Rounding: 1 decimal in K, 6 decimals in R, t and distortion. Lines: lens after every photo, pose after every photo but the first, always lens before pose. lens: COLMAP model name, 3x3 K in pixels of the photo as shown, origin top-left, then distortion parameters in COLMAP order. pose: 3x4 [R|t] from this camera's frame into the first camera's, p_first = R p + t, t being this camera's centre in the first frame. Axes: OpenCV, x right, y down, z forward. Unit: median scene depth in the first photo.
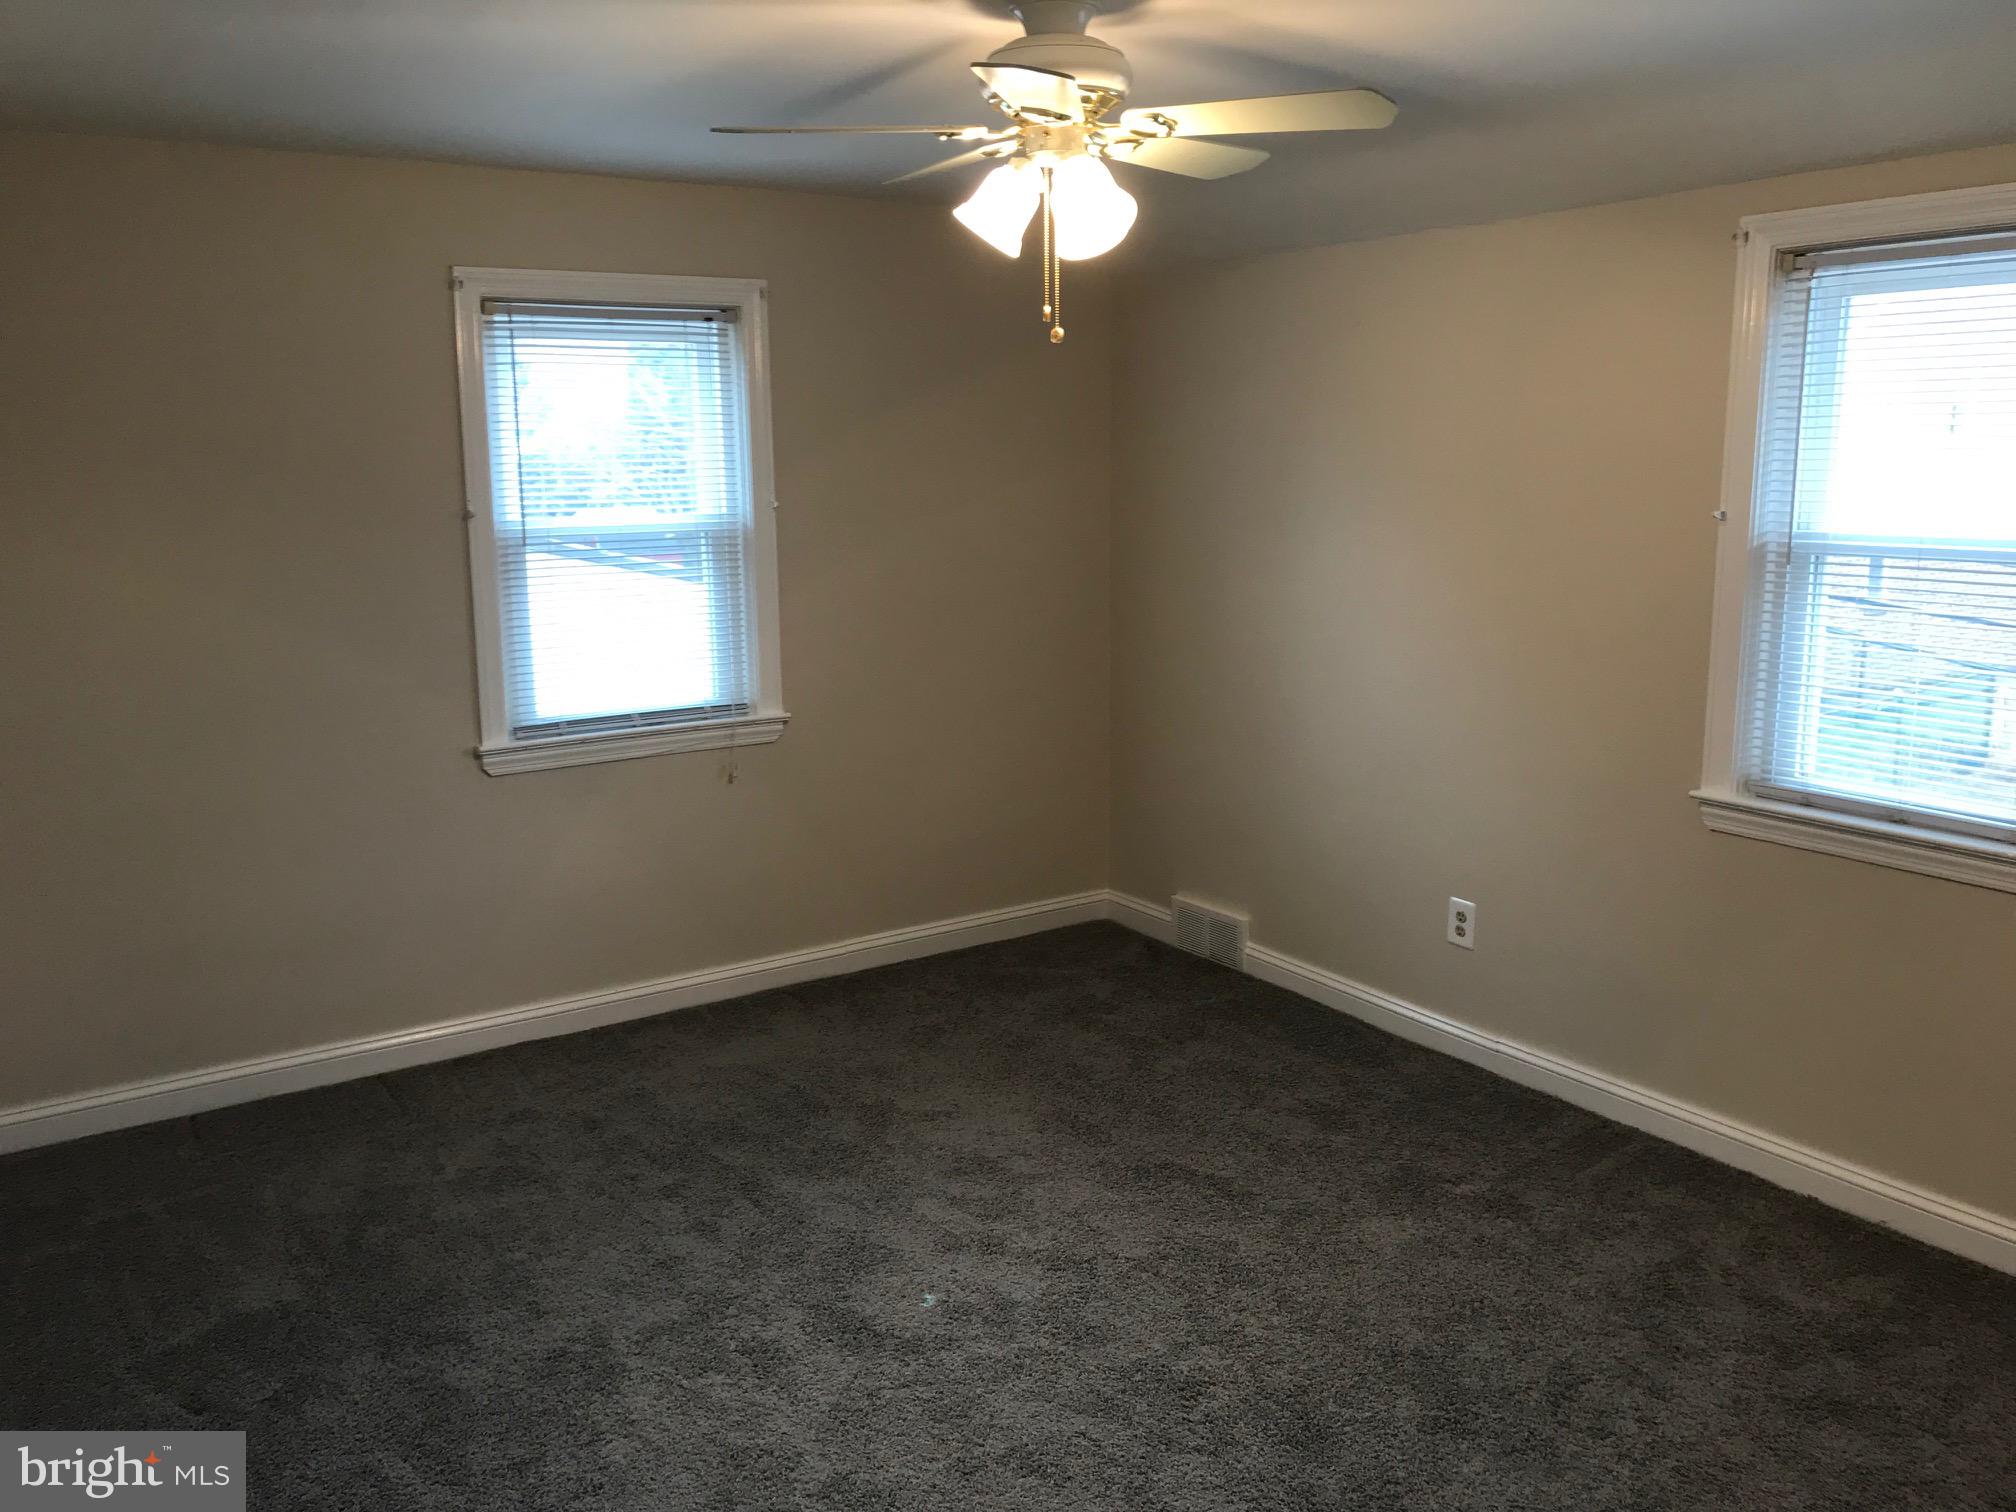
lens RADIAL K [[1652.3, 0, 1008.9], [0, 1652.3, 761.4], [0, 0, 1]] dist [0.051514, -0.065144]
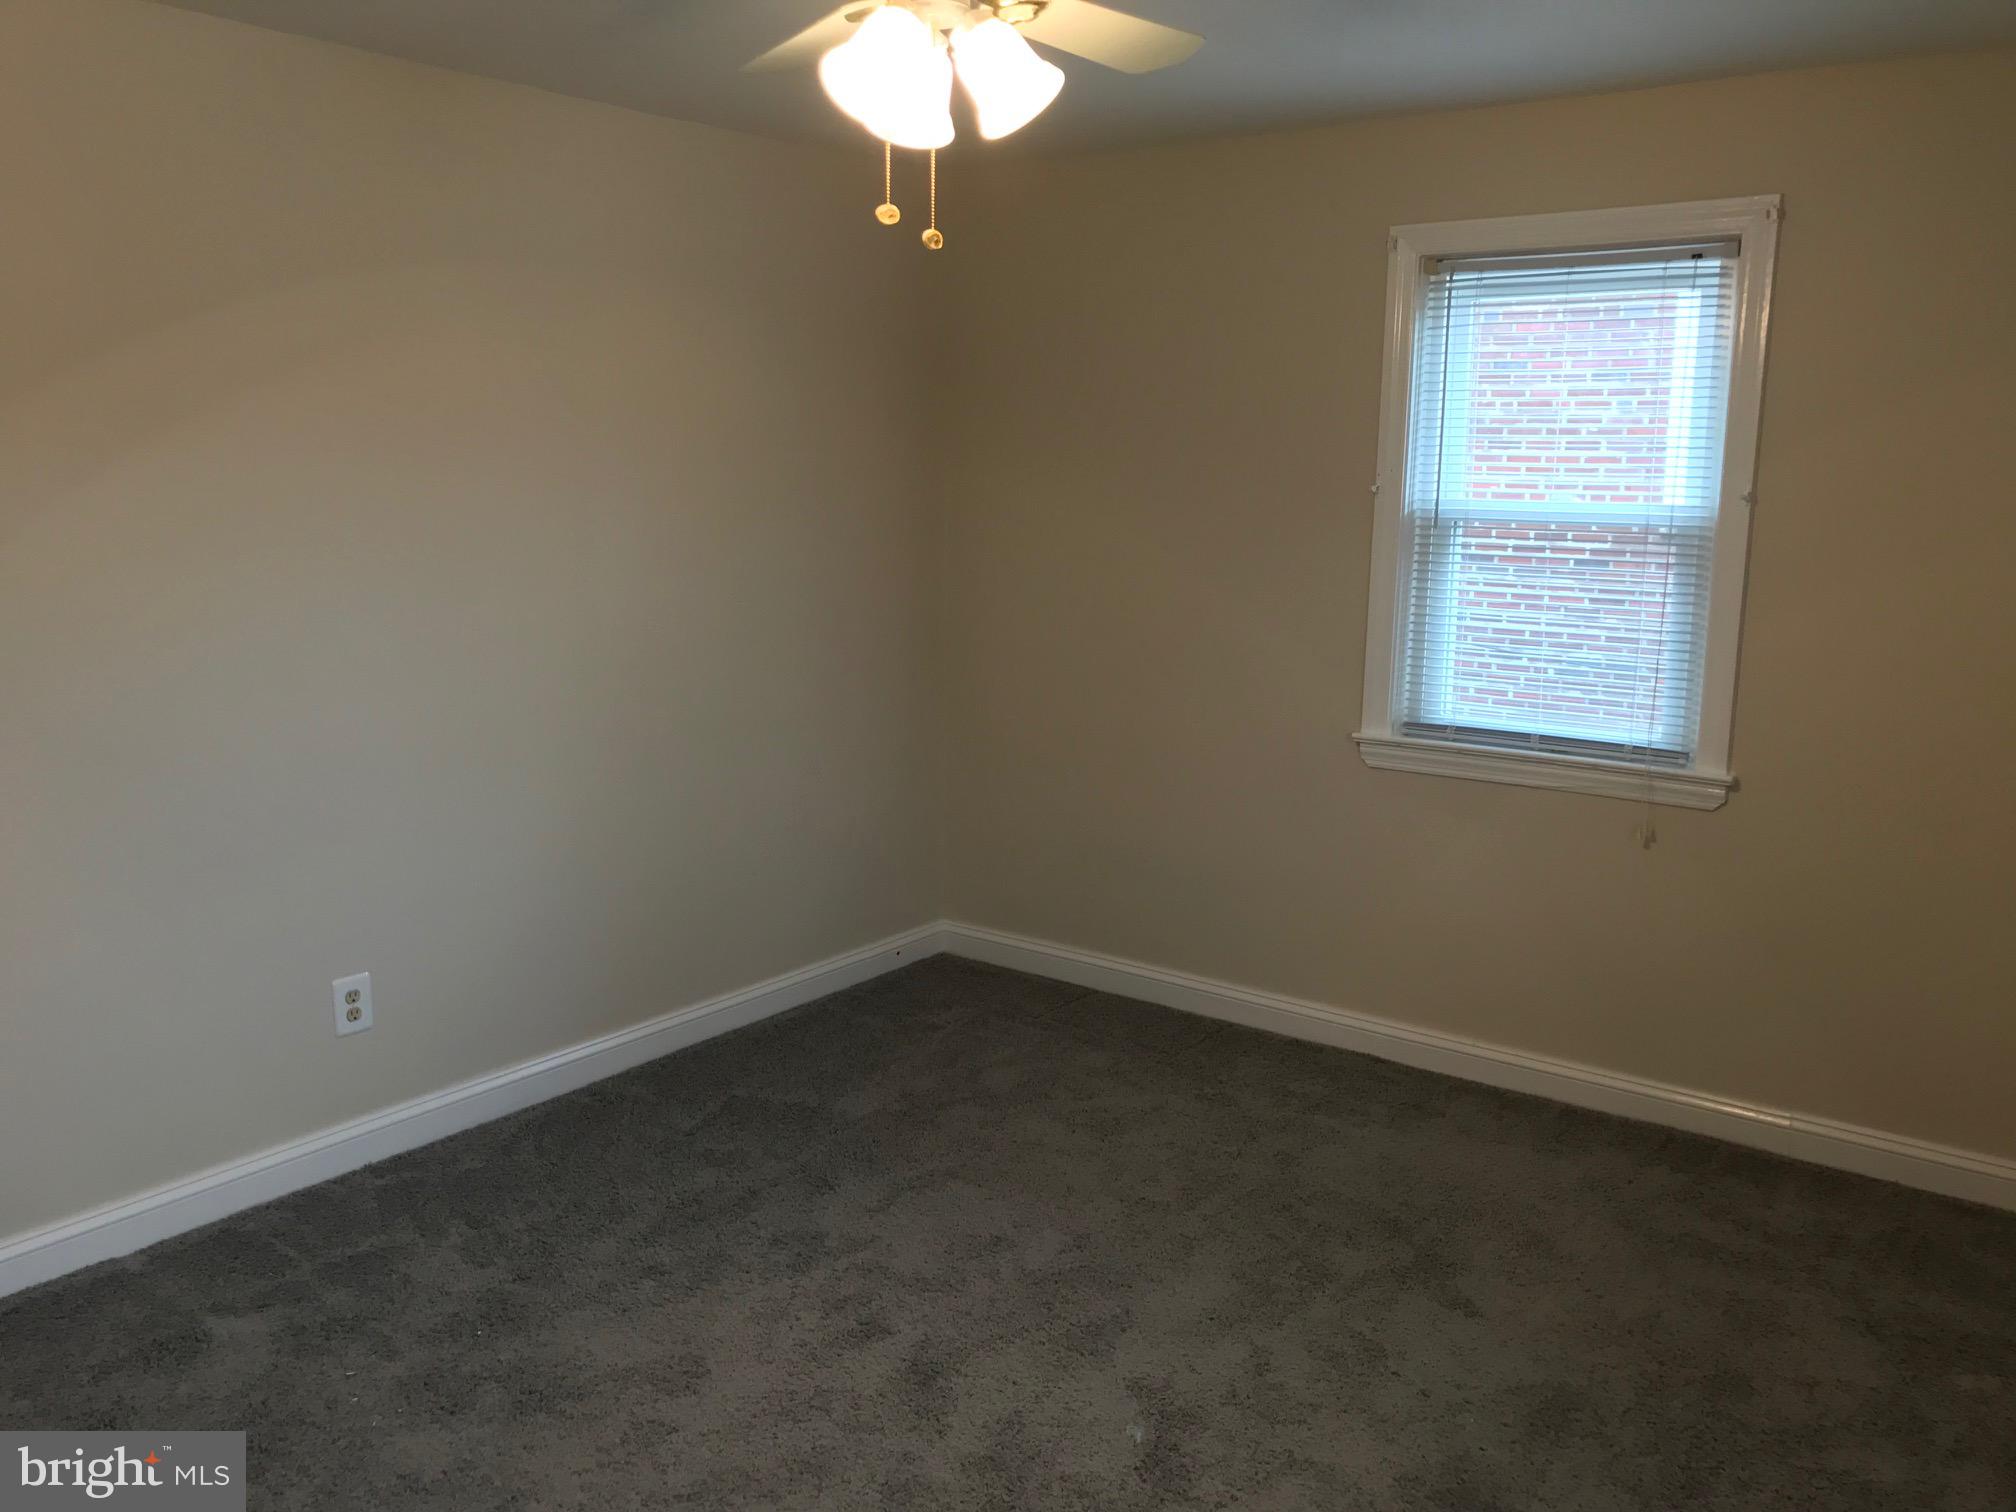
lens RADIAL K [[1652.3, 0, 1006.2], [0, 1652.3, 758.4], [0, 0, 1]] dist [0.051514, -0.065144]
pose [[0.338727, 0.188776, -0.921752, 0.480846], [-0.193694, 0.972673, 0.128025, -0.075294], [0.920731, 0.135173, 0.366035, 0.452381]]
